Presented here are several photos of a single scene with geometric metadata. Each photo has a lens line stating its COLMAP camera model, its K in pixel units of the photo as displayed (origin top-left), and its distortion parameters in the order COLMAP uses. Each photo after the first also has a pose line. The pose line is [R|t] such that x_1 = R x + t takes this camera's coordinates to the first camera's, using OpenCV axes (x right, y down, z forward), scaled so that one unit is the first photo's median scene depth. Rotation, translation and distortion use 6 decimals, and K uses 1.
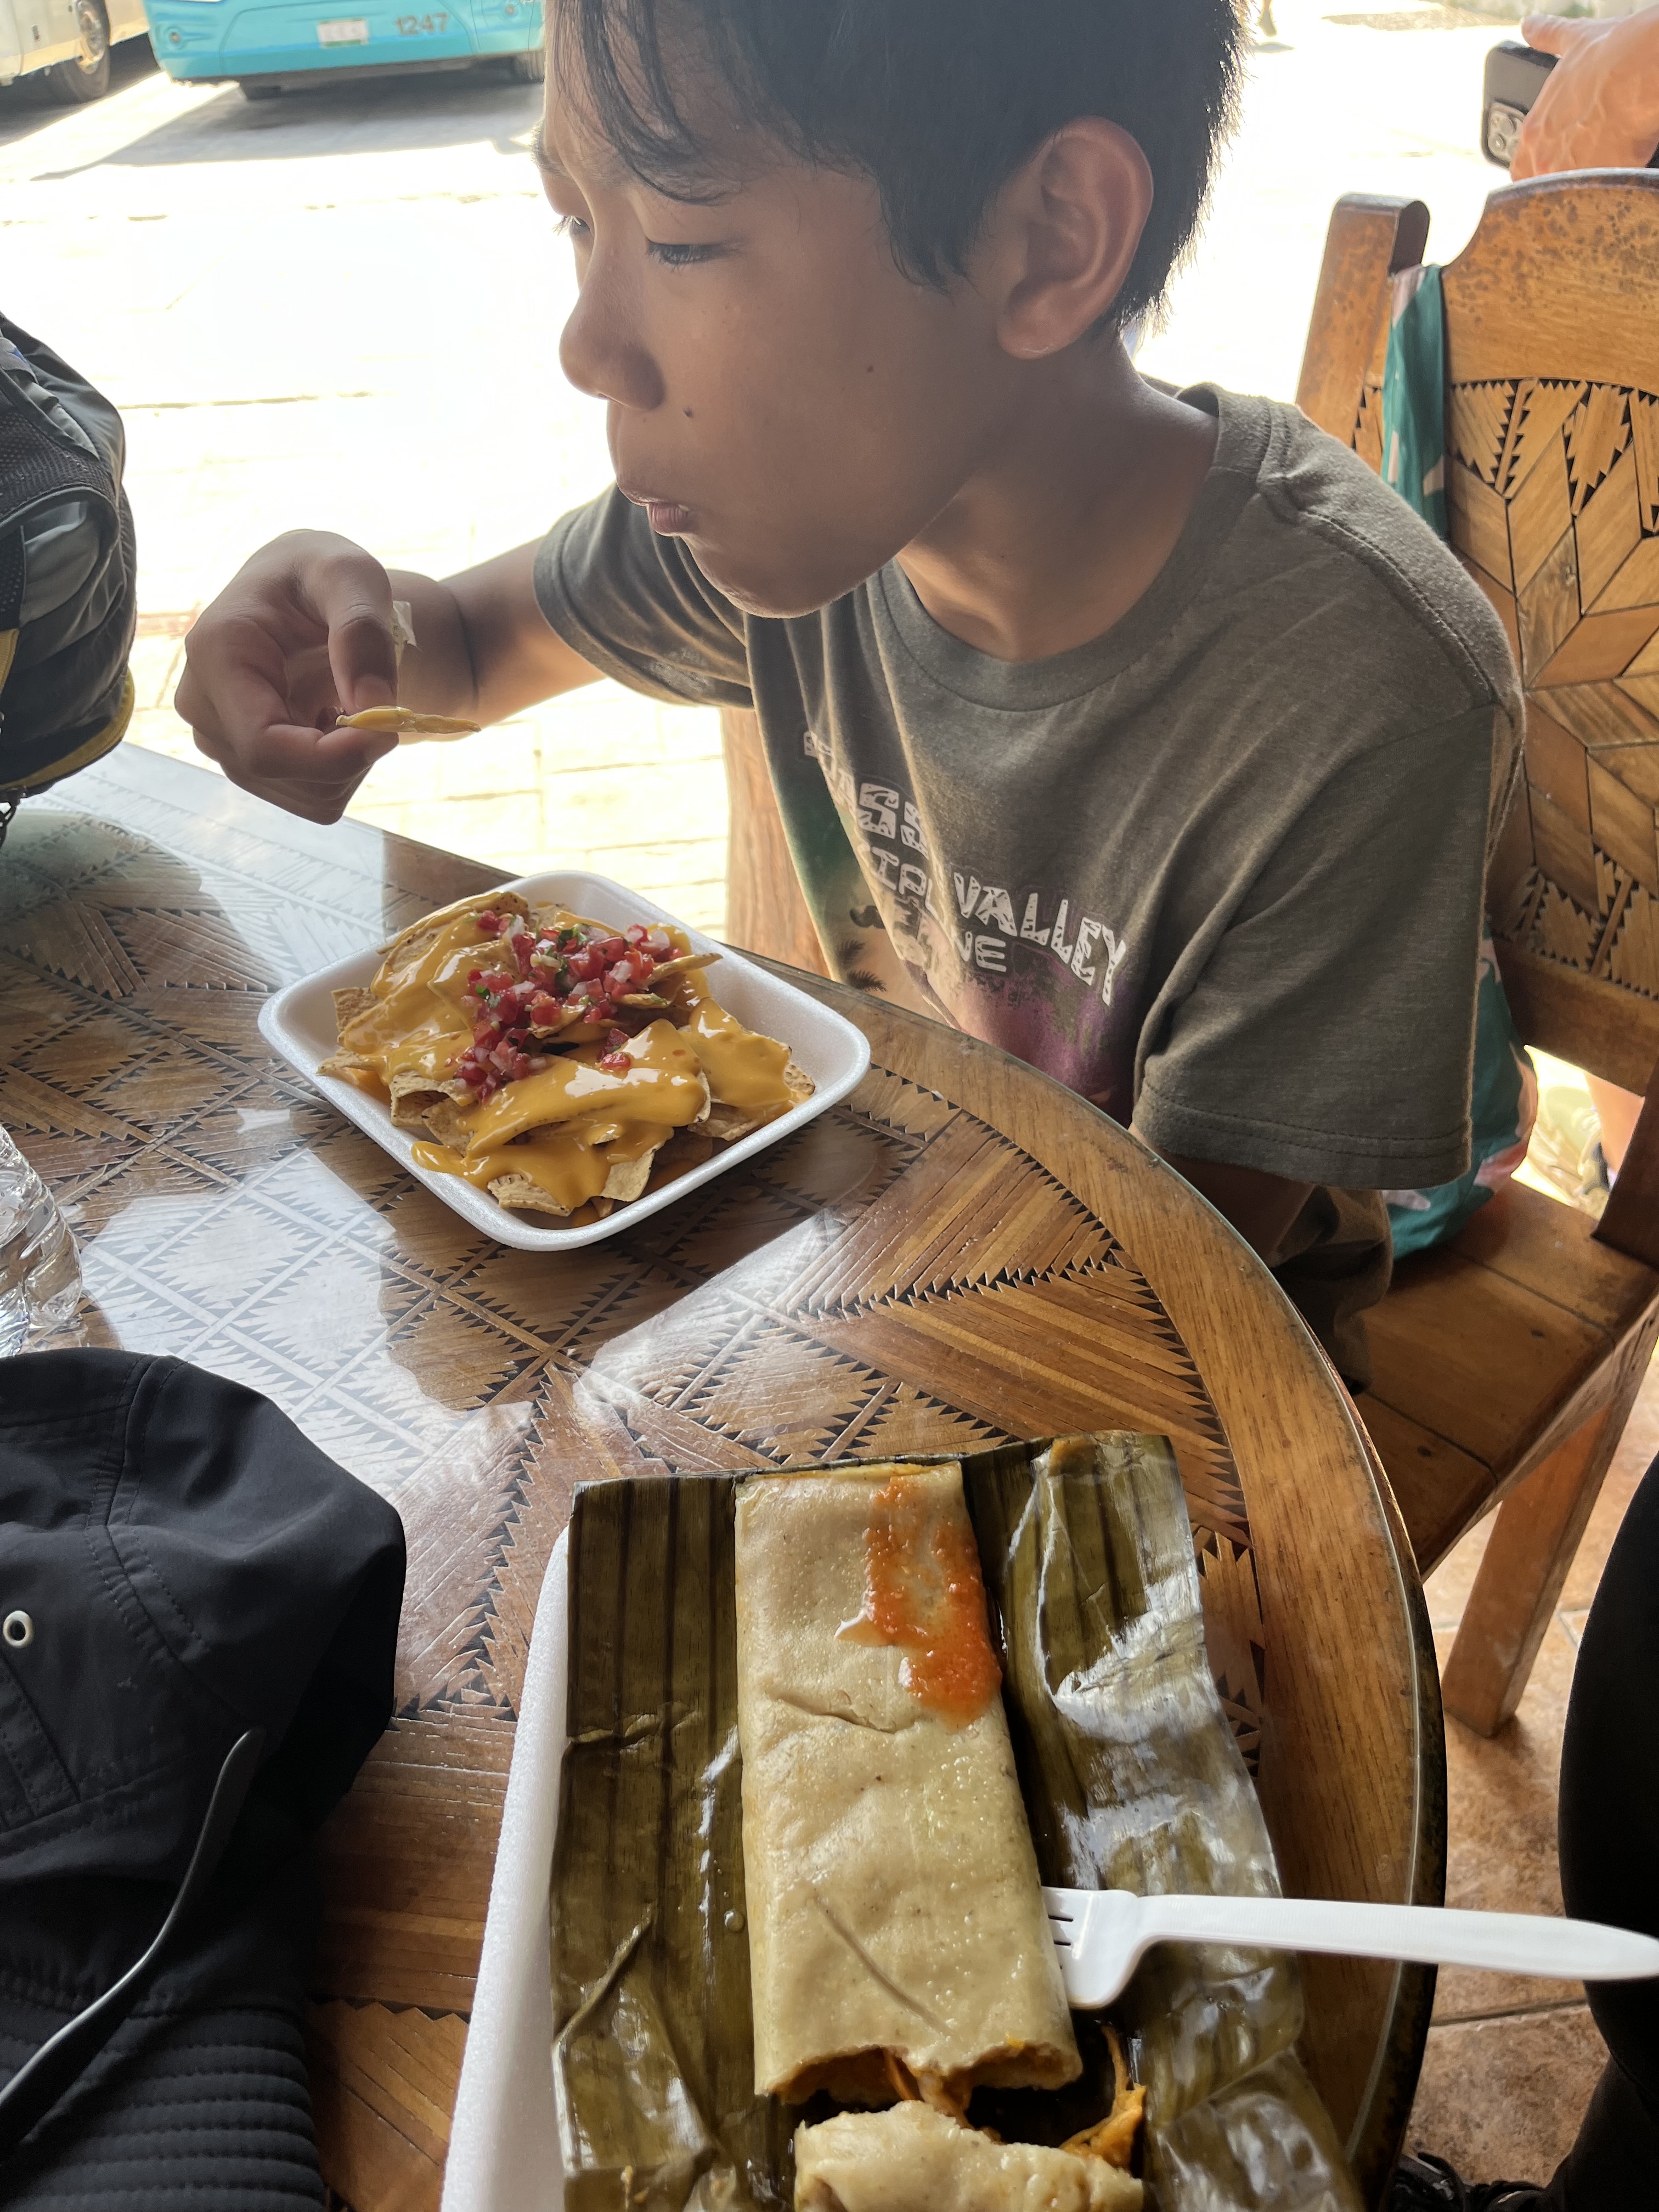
lens RADIAL K [[1690.4, 0, 826.6], [0, 1690.4, 1102.7], [0, 0, 1]] dist [0.017205, 0.003003]
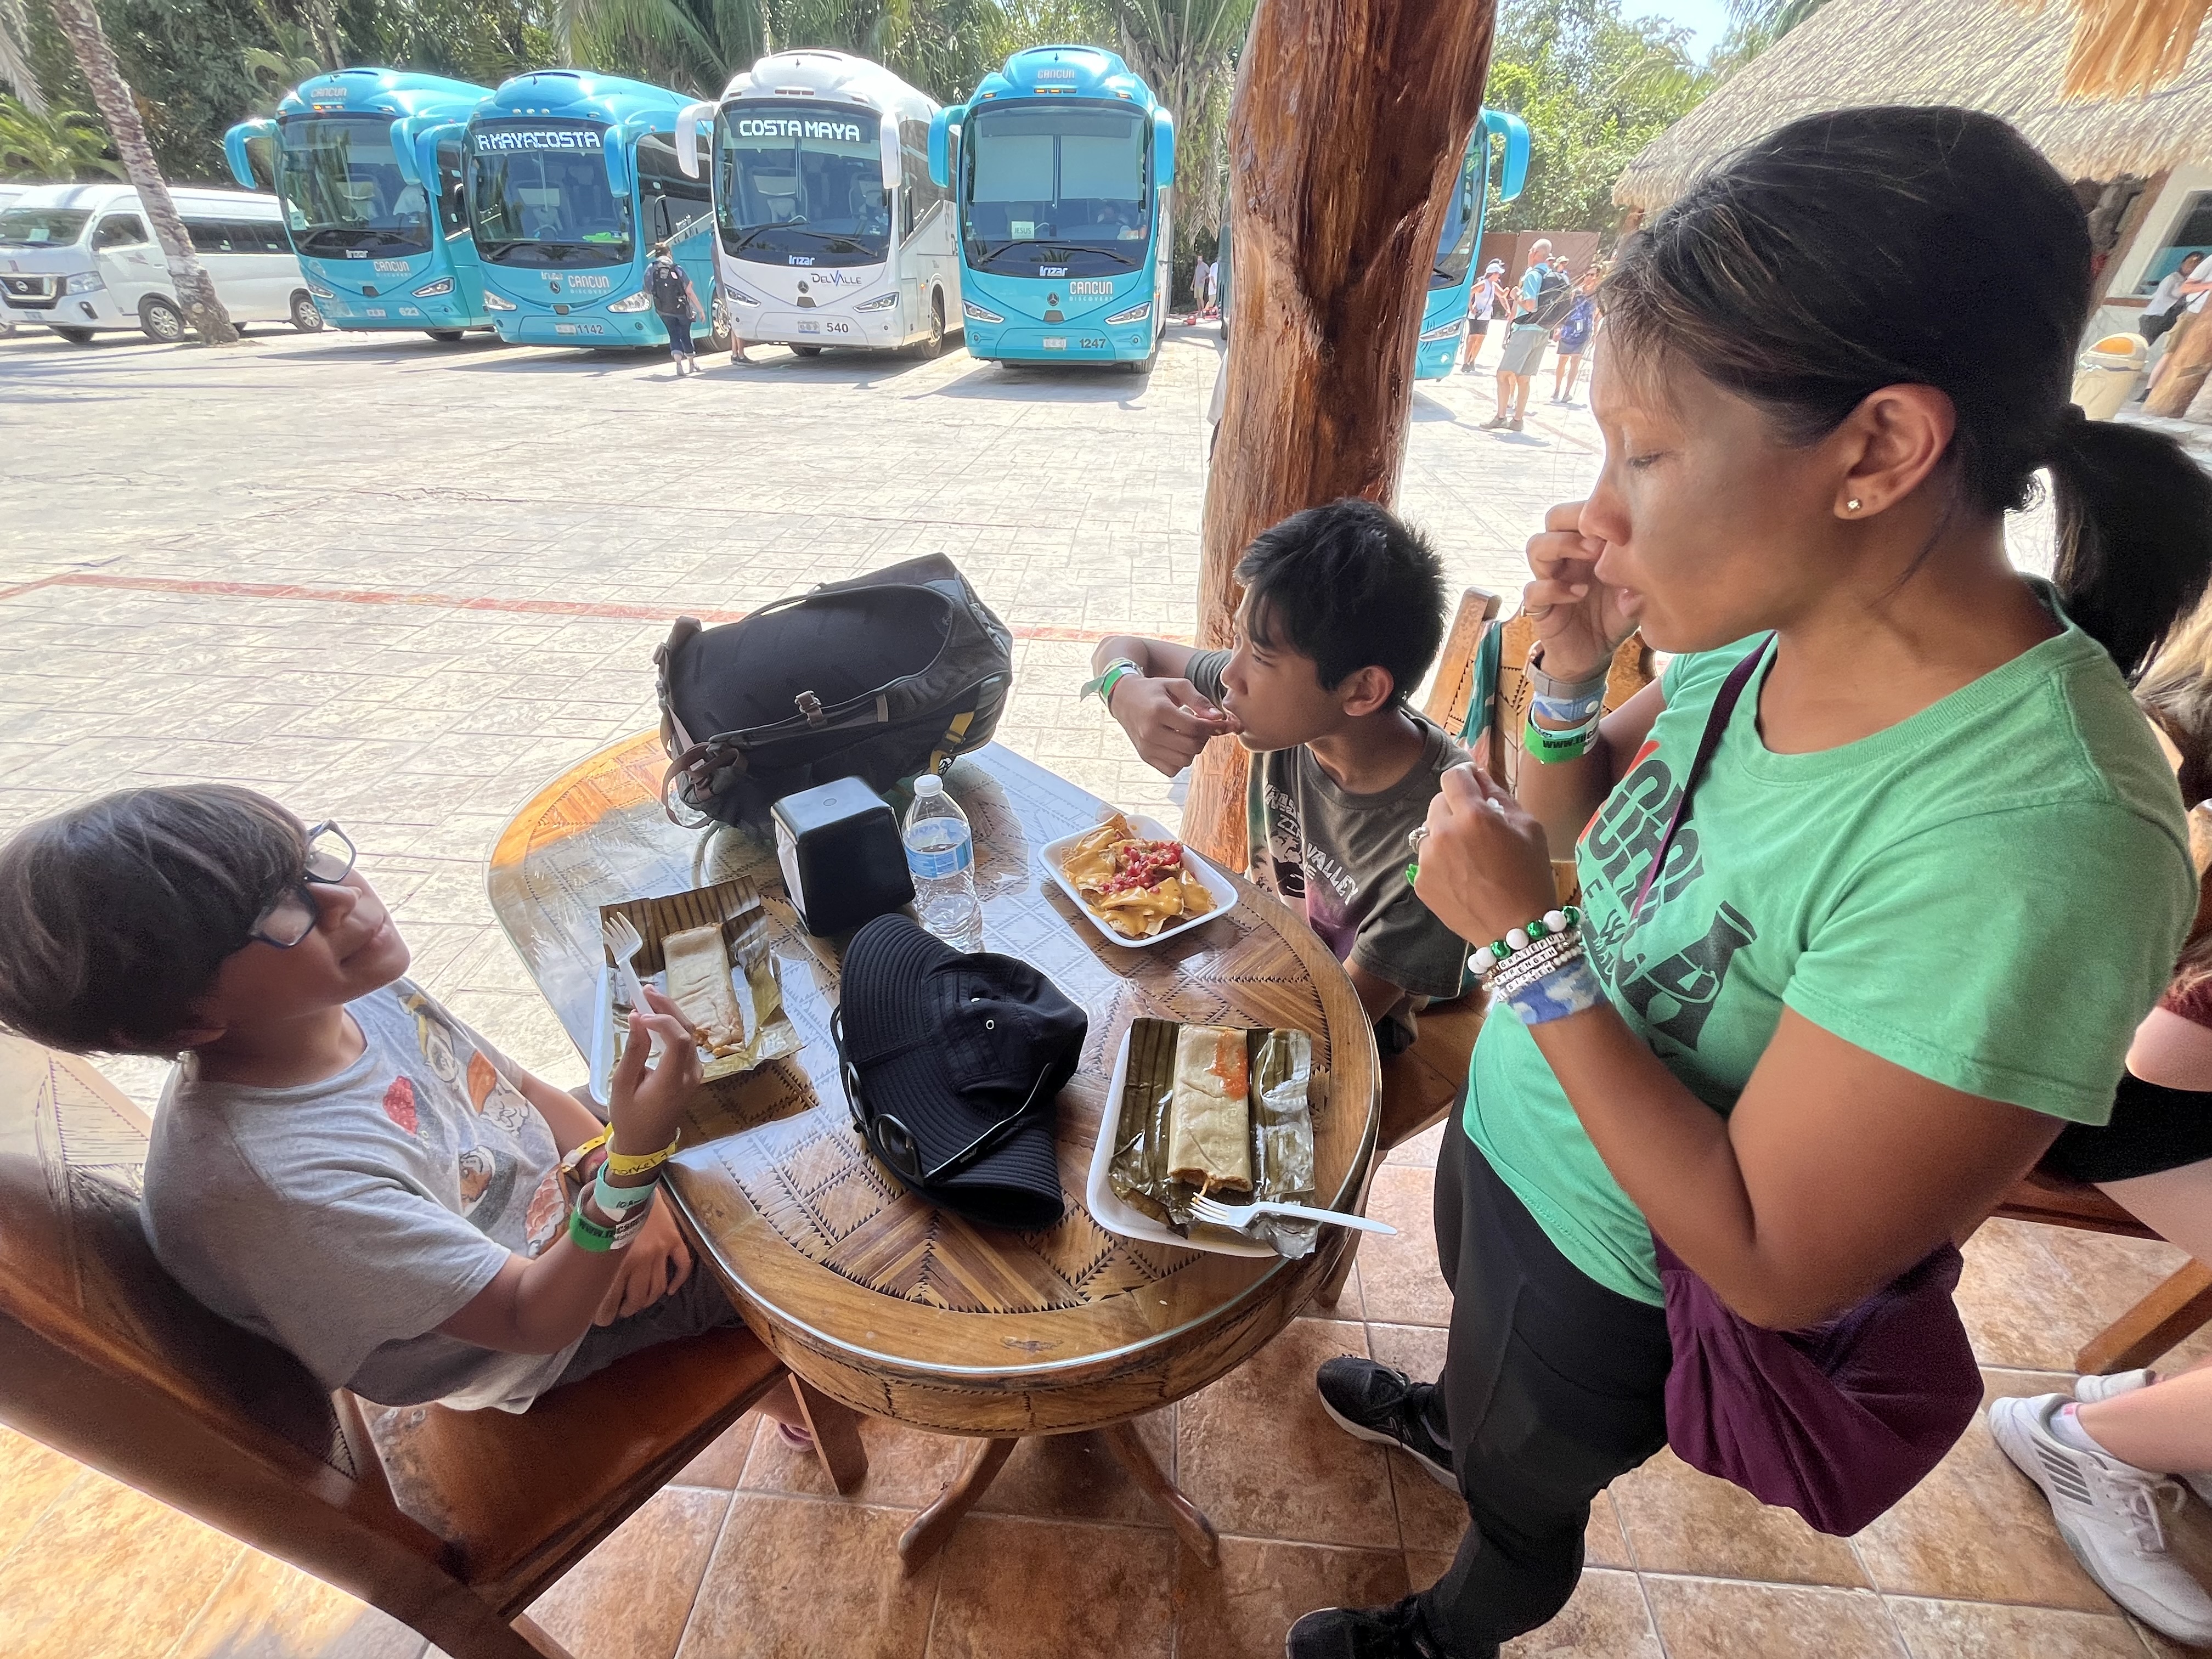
lens RADIAL K [[893.6, 0, 1106.4], [0, 893.6, 845.9], [0, 0, 1]] dist [-0.003466, -0.000027]
pose [[0.981968, 0.149248, -0.116035, -0.043225], [-0.152822, 0.987998, -0.022490, -0.067097], [0.111286, 0.039817, 0.992990, -0.815278]]
